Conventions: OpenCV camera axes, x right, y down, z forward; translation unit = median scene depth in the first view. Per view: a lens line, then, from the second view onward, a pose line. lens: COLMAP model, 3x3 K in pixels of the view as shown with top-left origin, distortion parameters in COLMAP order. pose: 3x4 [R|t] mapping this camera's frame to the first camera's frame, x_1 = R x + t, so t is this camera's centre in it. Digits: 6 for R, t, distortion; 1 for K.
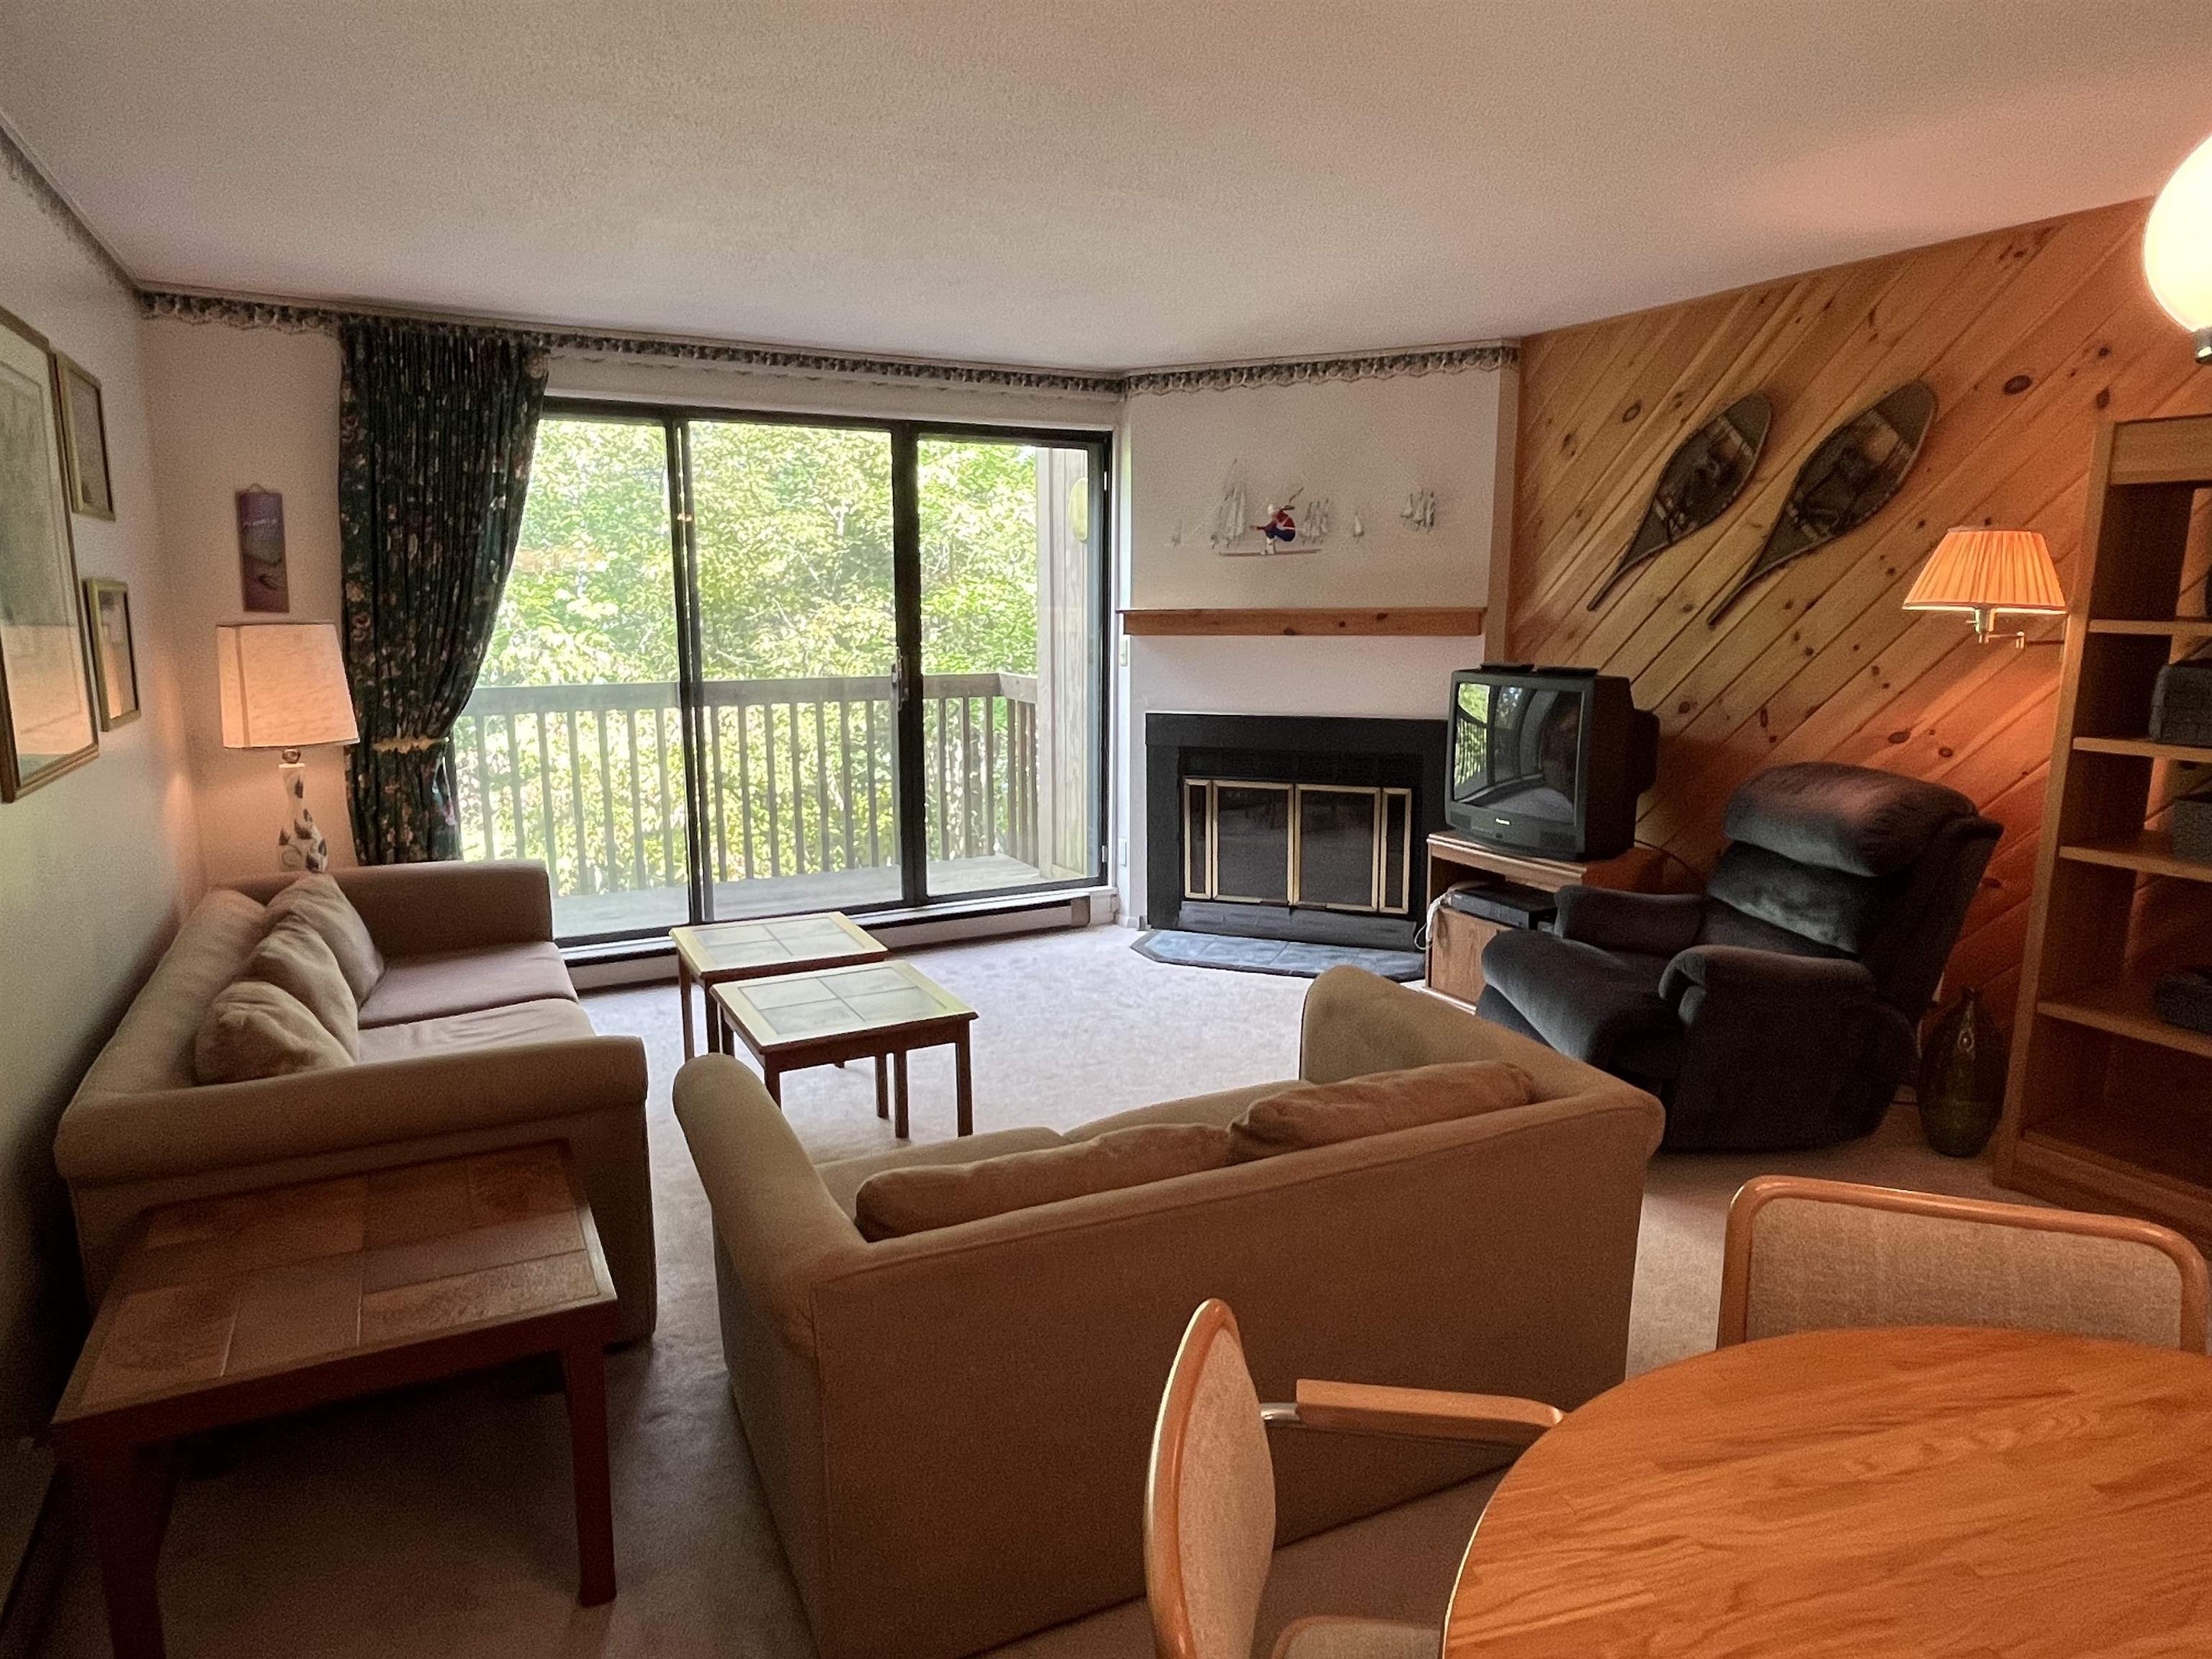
lens RADIAL K [[1342.9, 0, 1097.0], [0, 1342.9, 843.4], [0, 0, 1]] dist [-0.001734, -0.007807]
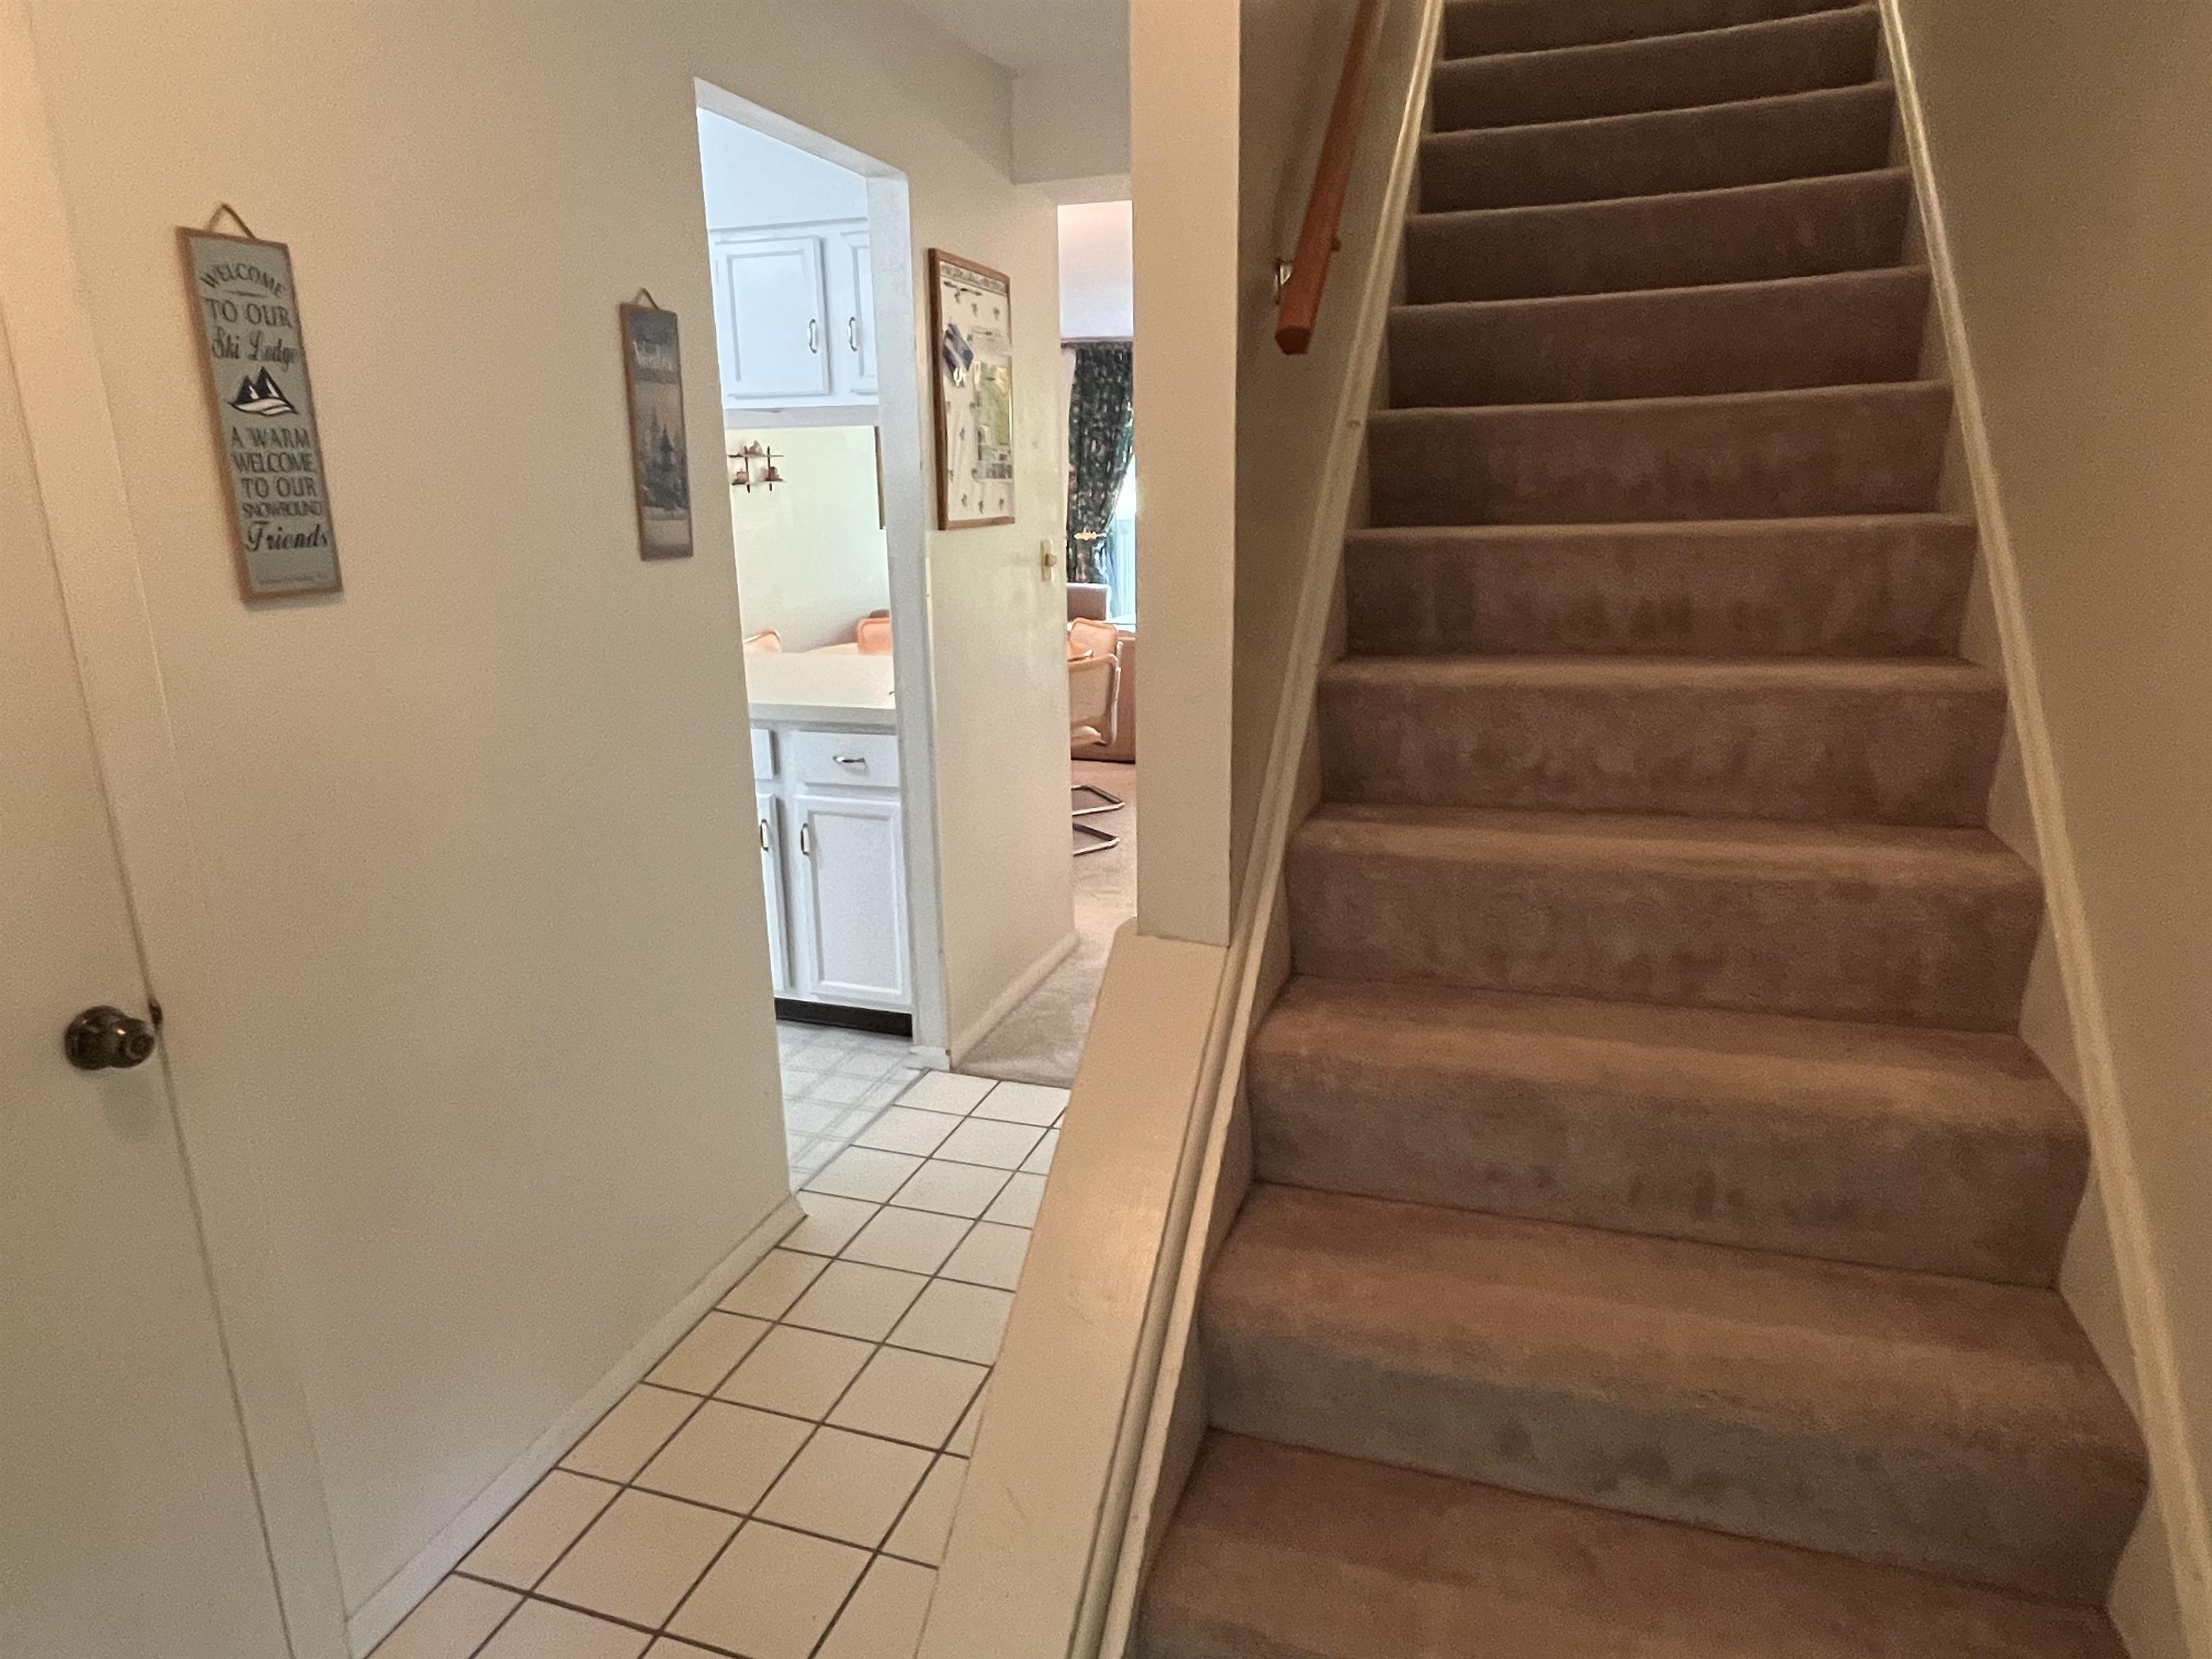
lens RADIAL K [[1342.9, 0, 1115.2], [0, 1342.9, 831.5], [0, 0, 1]] dist [-0.001734, -0.007807]
pose [[0.685239, 0.178229, -0.706175, 1.177381], [-0.119185, 0.983966, 0.132687, 0.107632], [0.718500, -0.006757, 0.695494, -0.527095]]
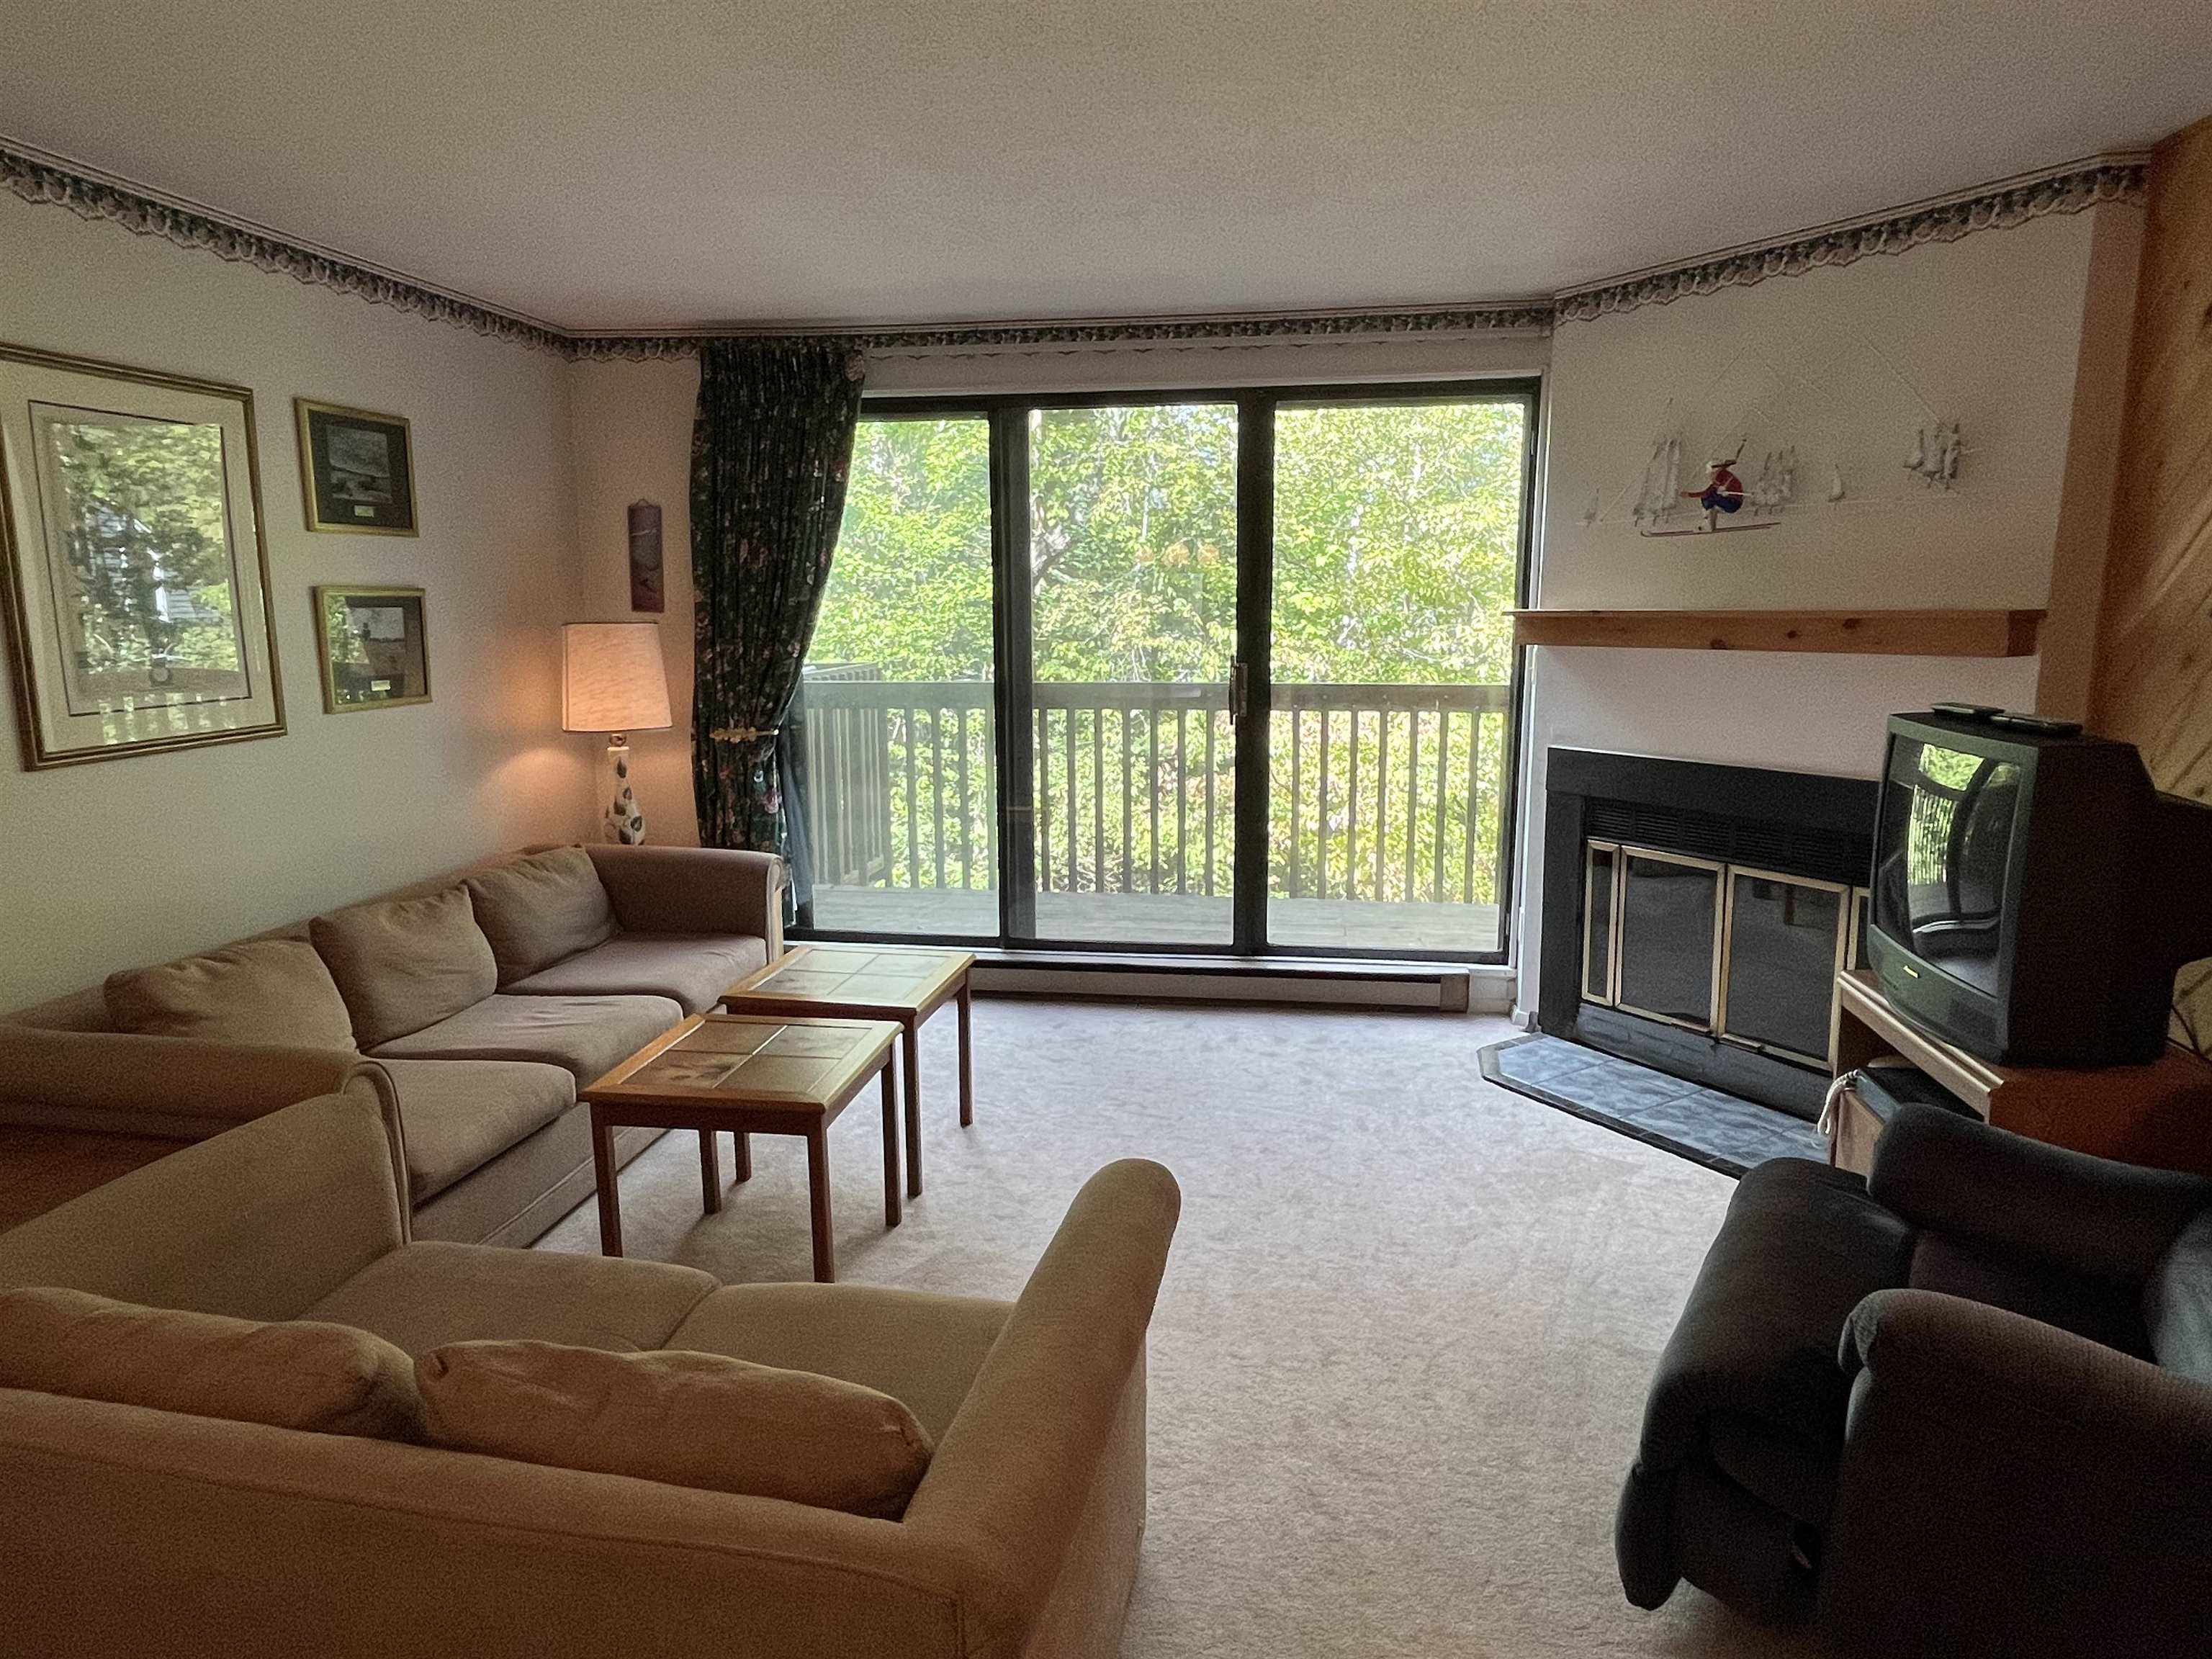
lens RADIAL K [[1342.9, 0, 1115.0], [0, 1342.9, 837.4], [0, 0, 1]] dist [-0.001734, -0.007807]
pose [[0.797315, 0.103238, -0.594669, 0.369628], [-0.103743, 0.994041, 0.033476, -0.058512], [0.594581, 0.035002, 0.803274, 0.313189]]
